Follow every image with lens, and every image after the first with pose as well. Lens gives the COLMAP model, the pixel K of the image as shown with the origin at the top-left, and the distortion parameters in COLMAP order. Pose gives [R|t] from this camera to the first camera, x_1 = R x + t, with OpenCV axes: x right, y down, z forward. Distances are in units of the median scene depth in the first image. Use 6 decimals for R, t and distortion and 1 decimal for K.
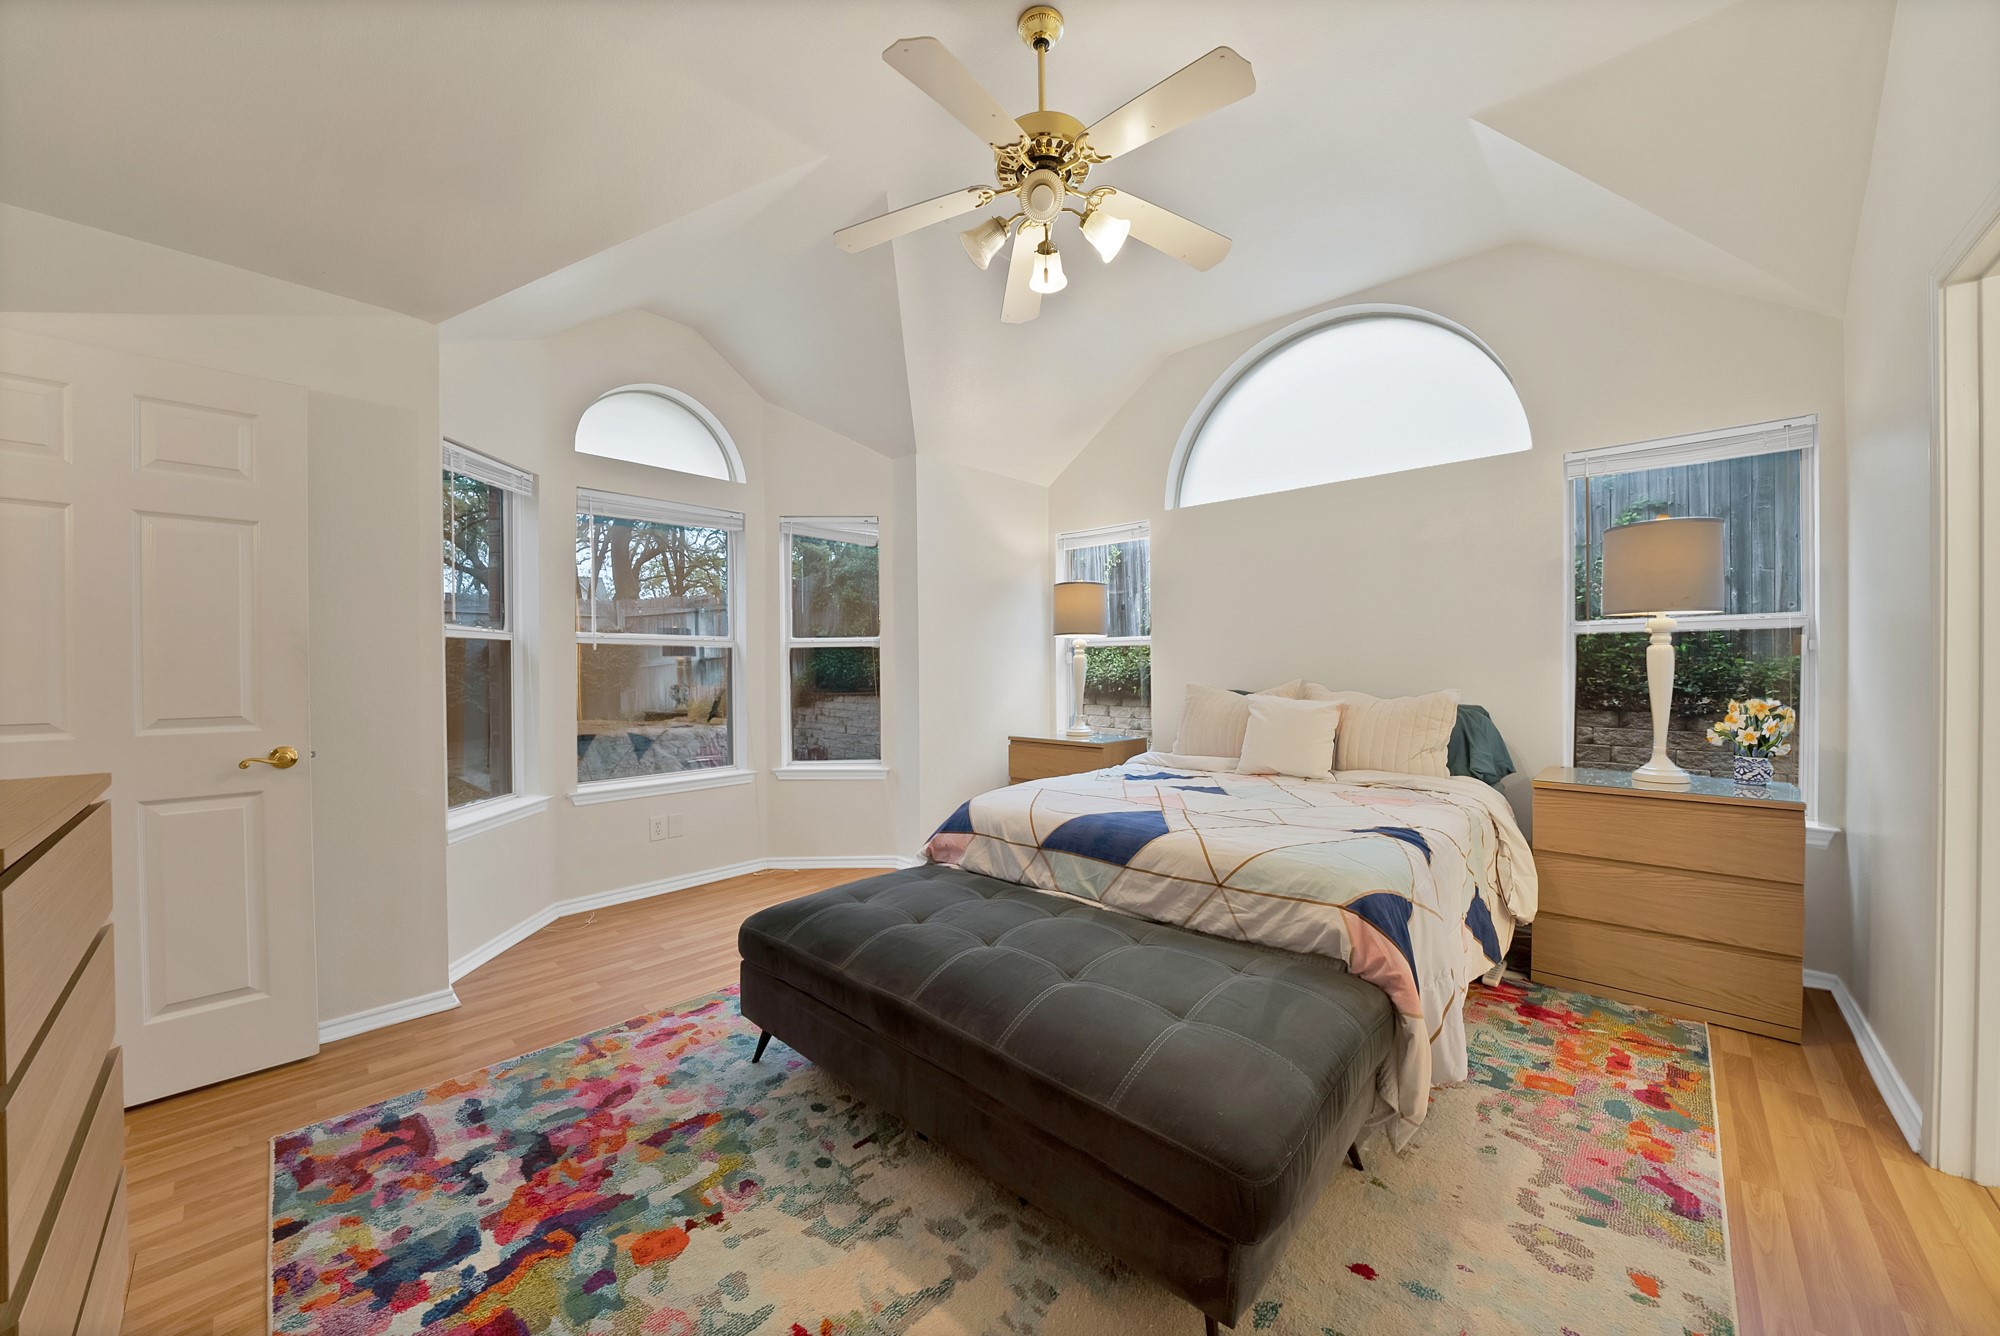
lens RADIAL K [[701.6, 0, 1000.1], [0, 701.6, 667.9], [0, 0, 1]] dist [-0.011180, -0.000066]
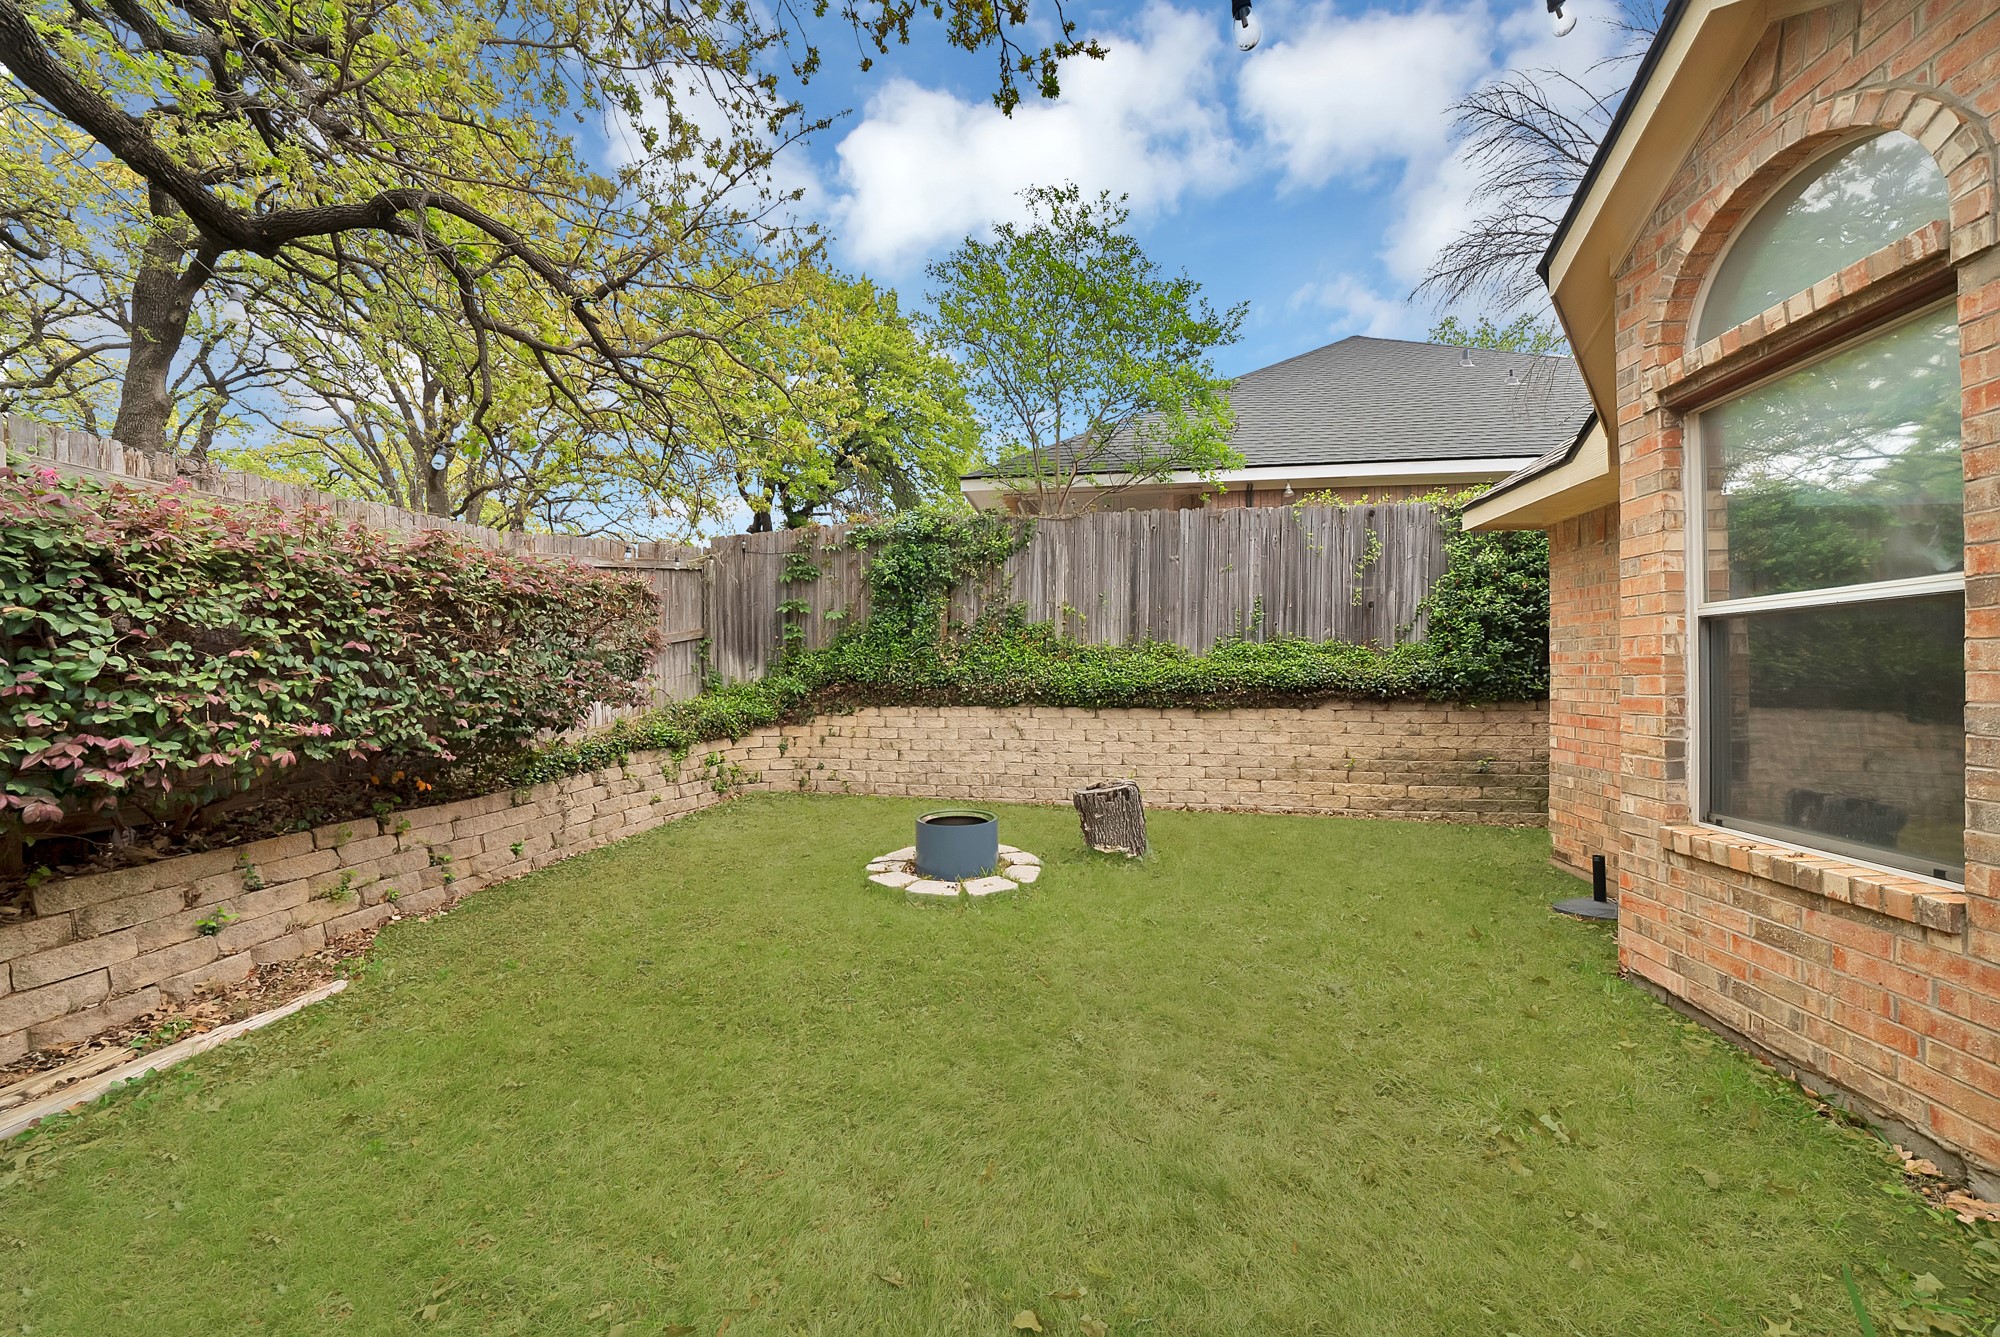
lens RADIAL K [[701.6, 0, 998.8], [0, 701.6, 677.6], [0, 0, 1]] dist [-0.011180, -0.000066]
pose [[0.823157, 0.012290, 0.567680, -0.541728], [-0.005818, 0.999896, -0.013211, 0.019381], [-0.567784, 0.007572, 0.823143, 0.367566]]
